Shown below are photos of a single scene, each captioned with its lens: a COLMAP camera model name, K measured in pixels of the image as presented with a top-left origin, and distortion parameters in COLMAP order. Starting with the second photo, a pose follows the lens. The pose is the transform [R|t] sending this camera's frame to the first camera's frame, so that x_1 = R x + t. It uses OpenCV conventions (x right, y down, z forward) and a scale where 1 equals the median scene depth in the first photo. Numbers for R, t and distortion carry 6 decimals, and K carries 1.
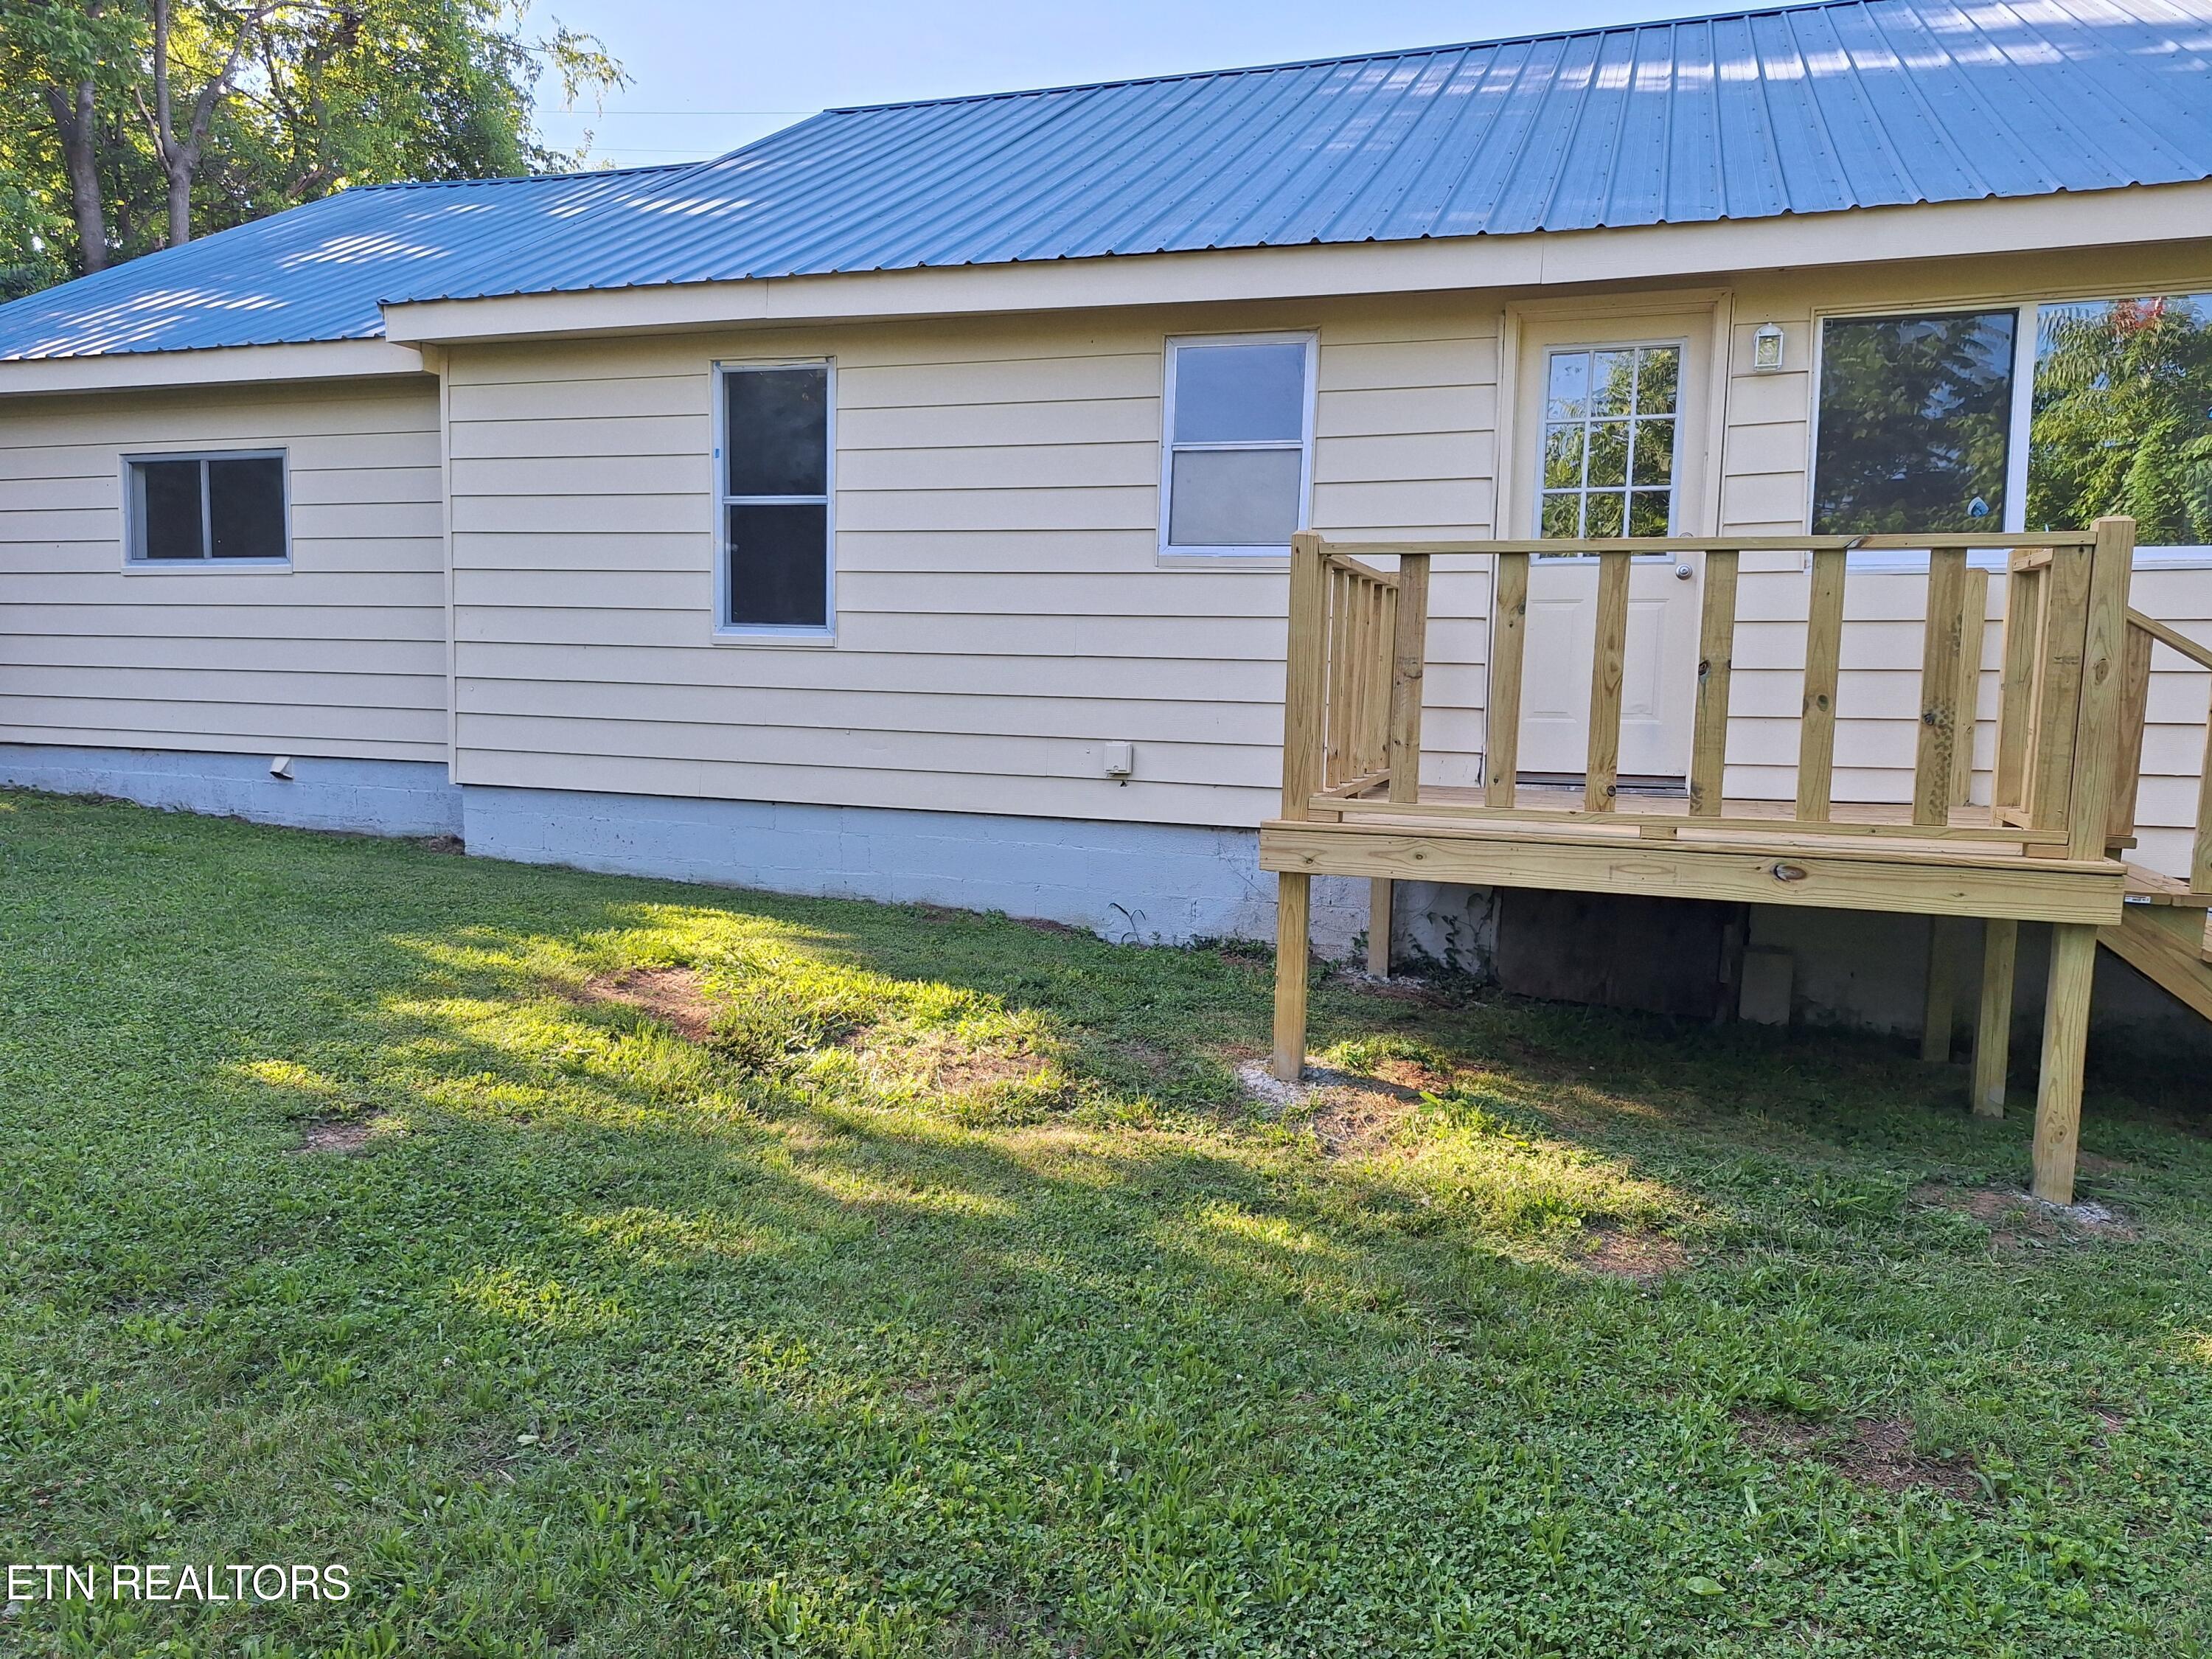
lens RADIAL K [[1549.5, 0, 1109.9], [0, 1549.5, 883.4], [0, 0, 1]] dist [0.080285, -0.091314]
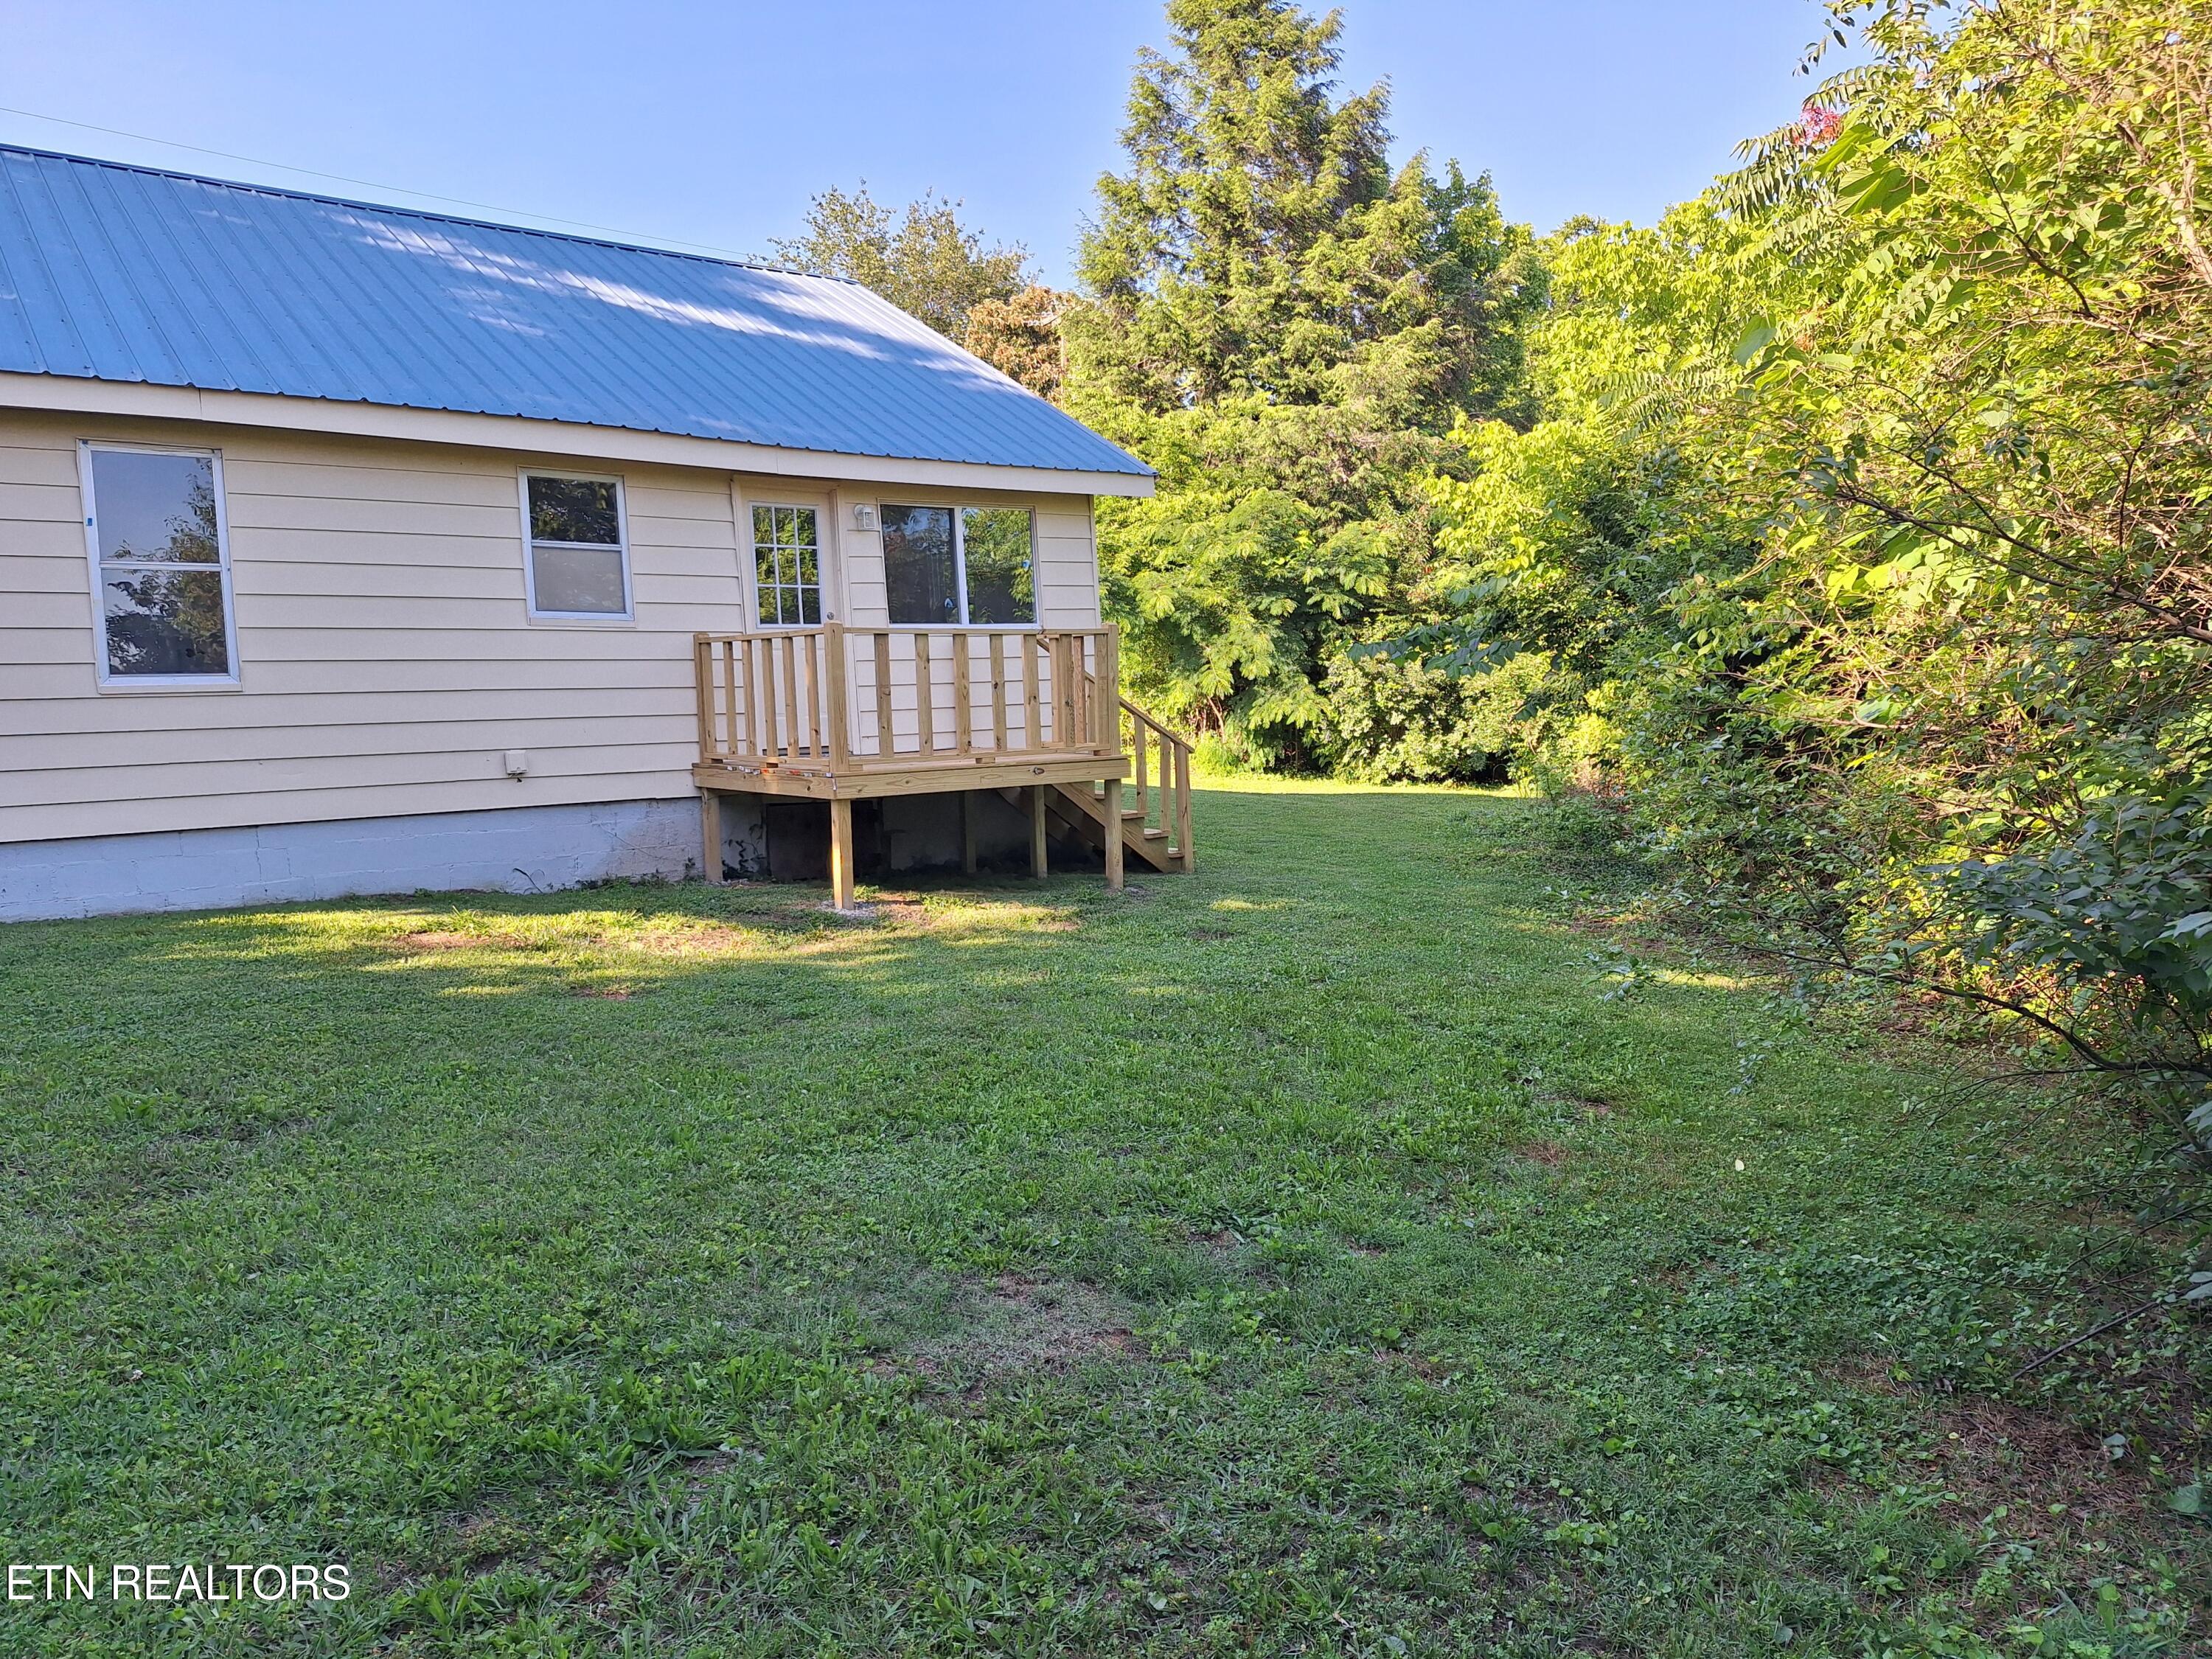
lens RADIAL K [[1549.5, 0, 1097.4], [0, 1549.5, 868.9], [0, 0, 1]] dist [0.080285, -0.091314]
pose [[0.515018, -0.137118, 0.846142, -0.867580], [0.148640, 0.986454, 0.069384, -0.006138], [-0.844194, 0.090037, 0.528423, -0.163834]]
